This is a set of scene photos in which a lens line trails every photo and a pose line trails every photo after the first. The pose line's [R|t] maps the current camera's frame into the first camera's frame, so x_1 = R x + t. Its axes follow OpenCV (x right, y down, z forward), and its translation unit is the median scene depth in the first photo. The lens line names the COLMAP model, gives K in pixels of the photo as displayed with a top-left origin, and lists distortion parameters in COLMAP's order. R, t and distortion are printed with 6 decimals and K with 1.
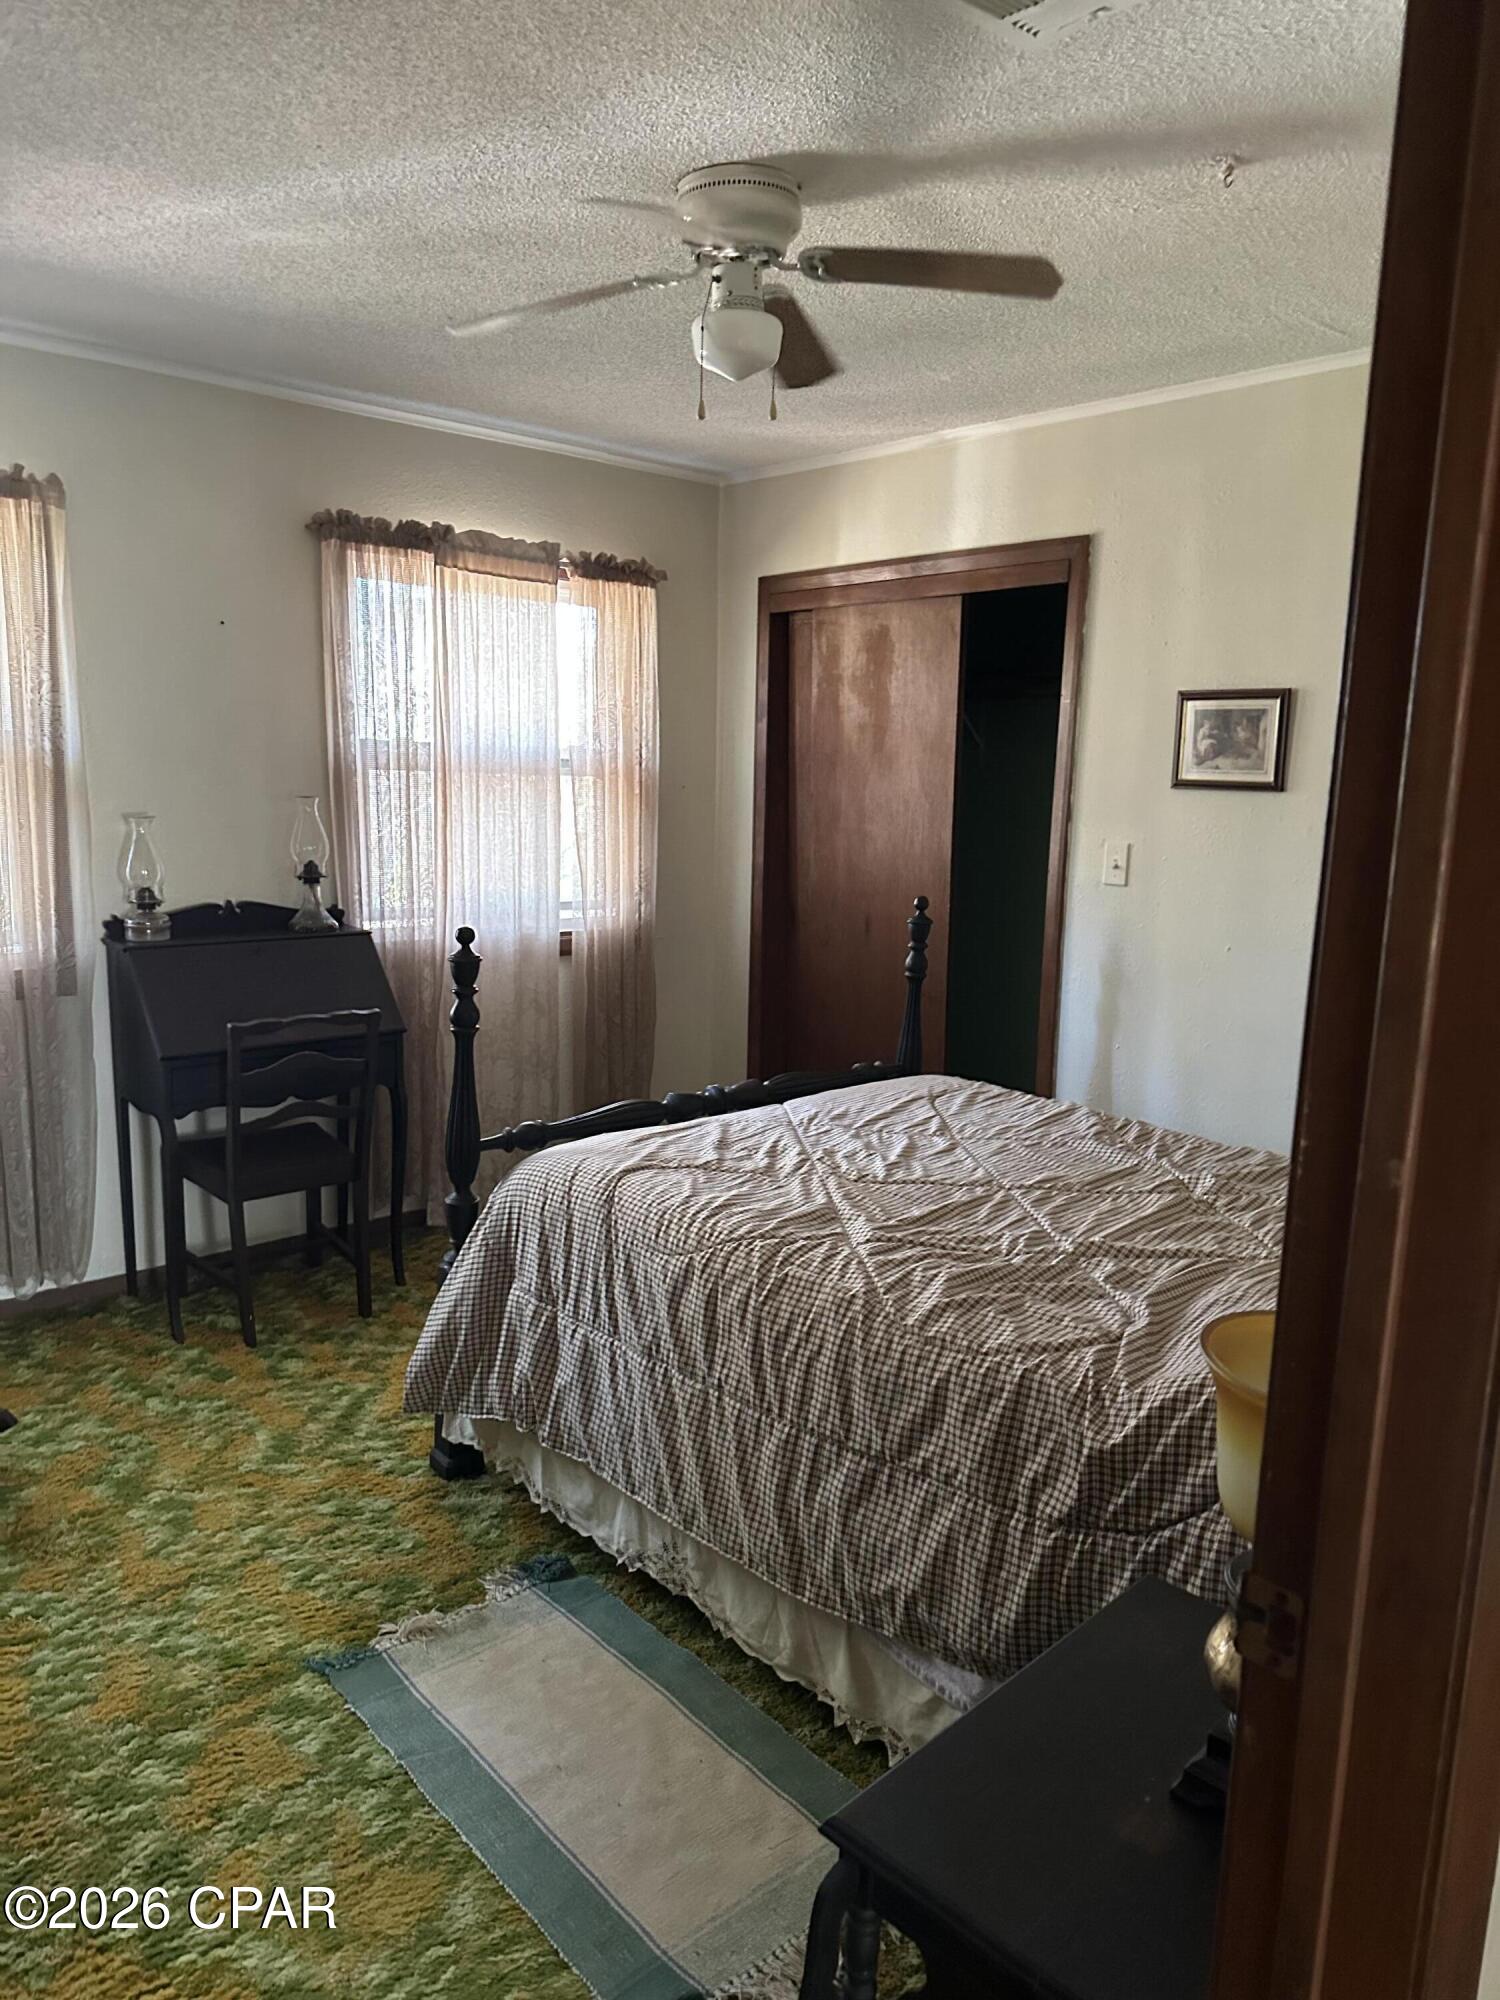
lens RADIAL K [[1402.6, 0, 749.2], [0, 1402.6, 994.0], [0, 0, 1]] dist [0.003258, 0.000082]
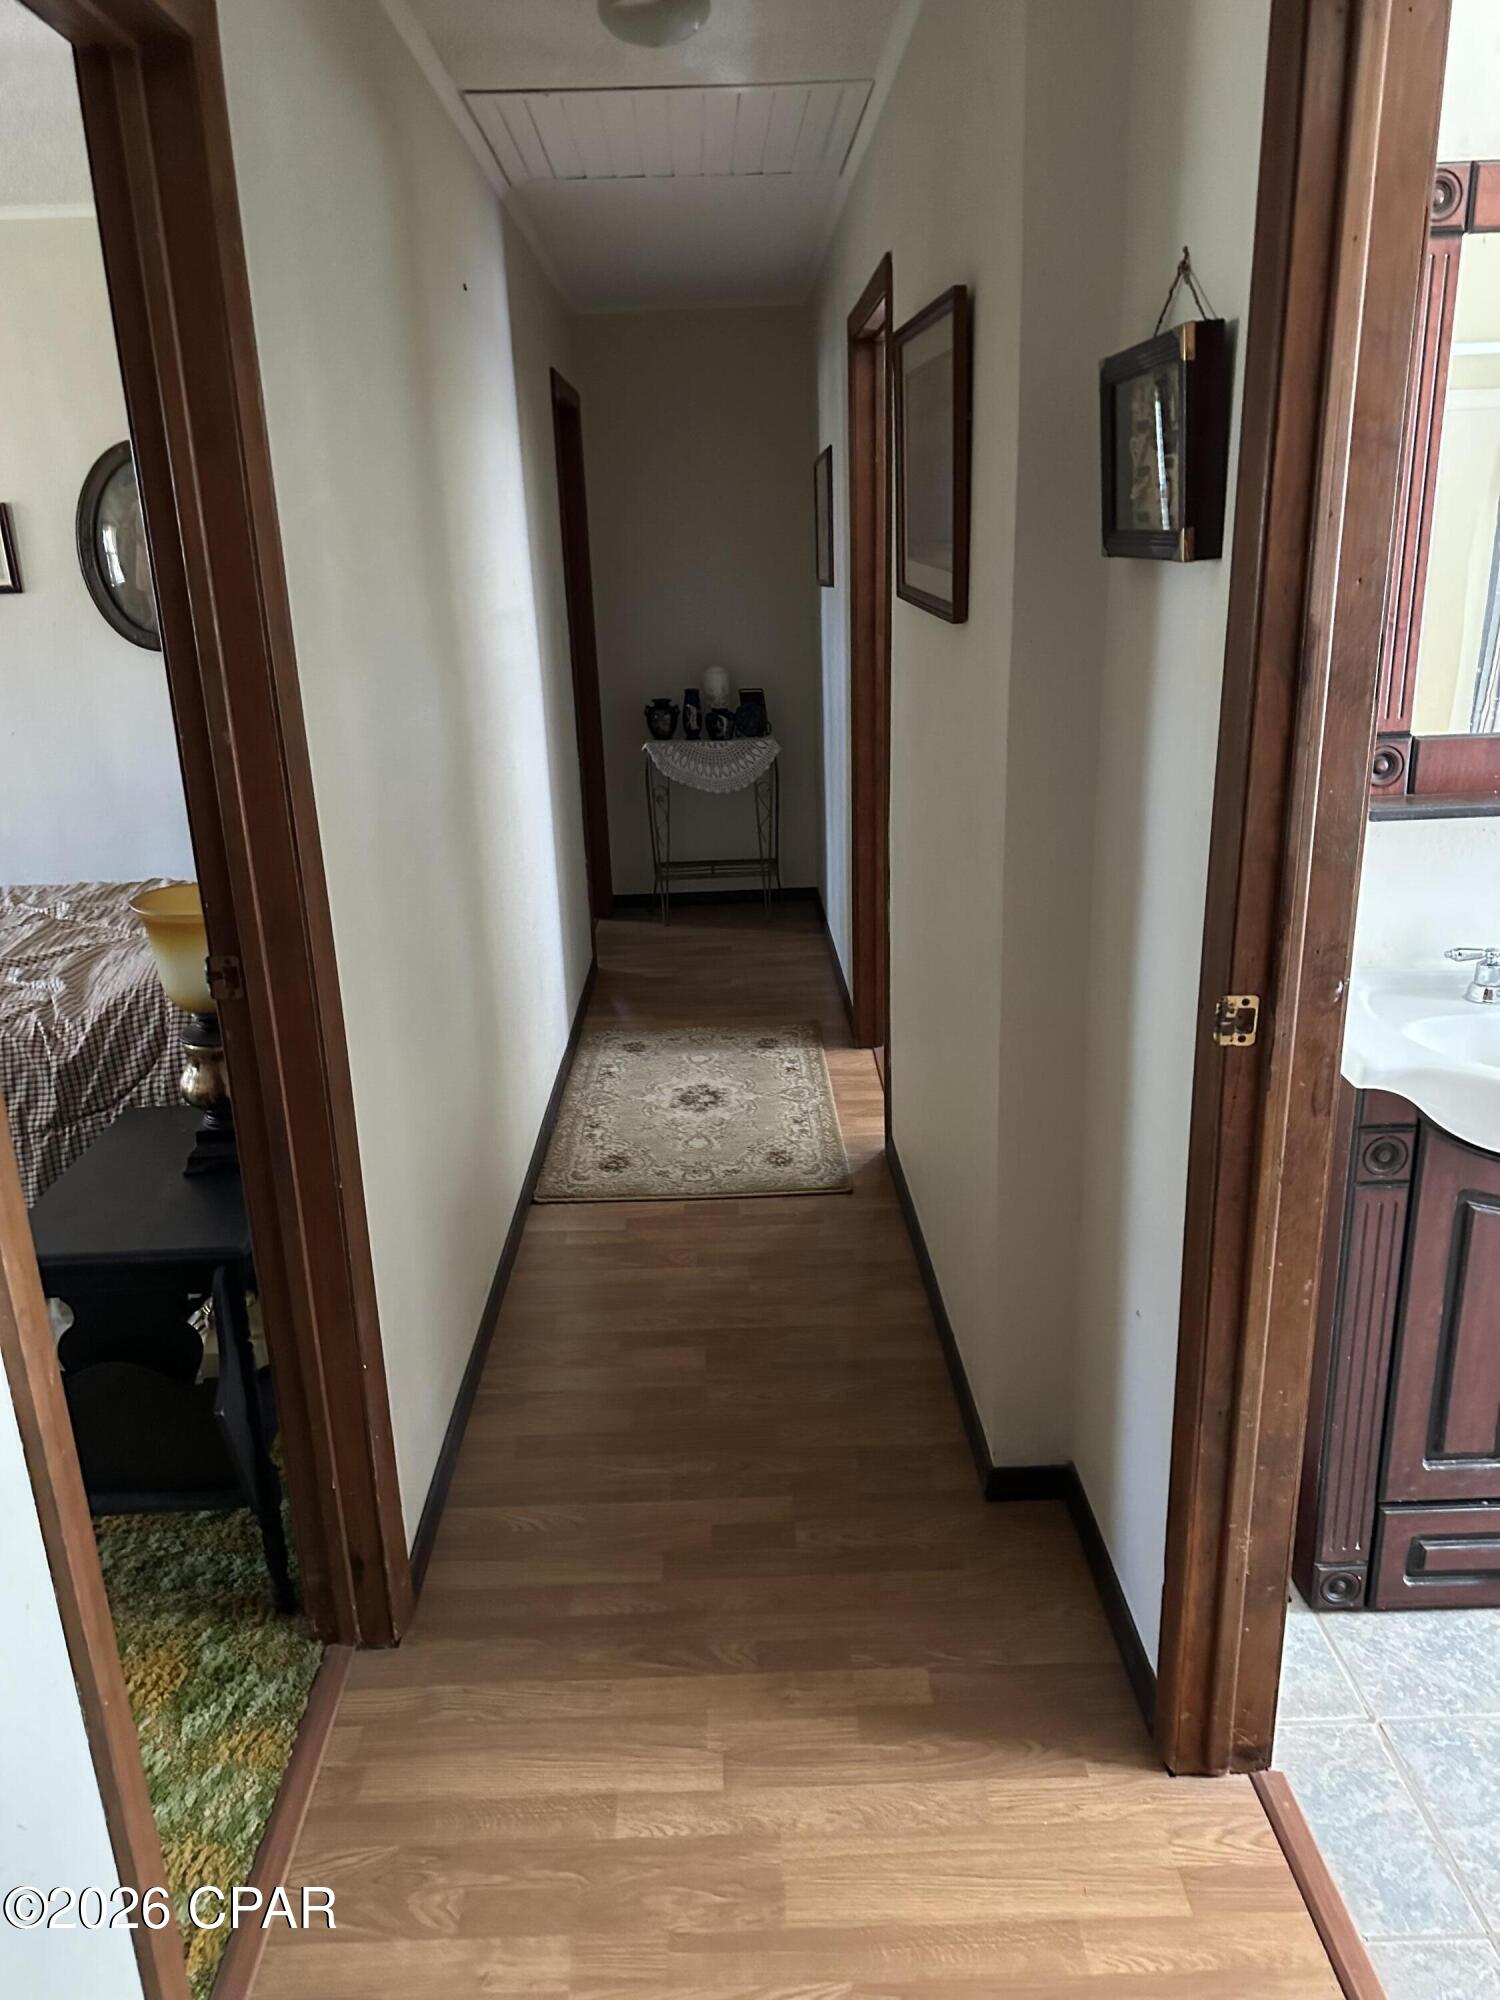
lens RADIAL K [[1402.6, 0, 741.0], [0, 1402.6, 993.7], [0, 0, 1]] dist [0.003258, 0.000082]
pose [[0.654173, -0.269541, 0.706686, -0.270165], [0.172690, 0.962892, 0.207404, 0.070863], [-0.736367, -0.013641, 0.676445, -0.442455]]
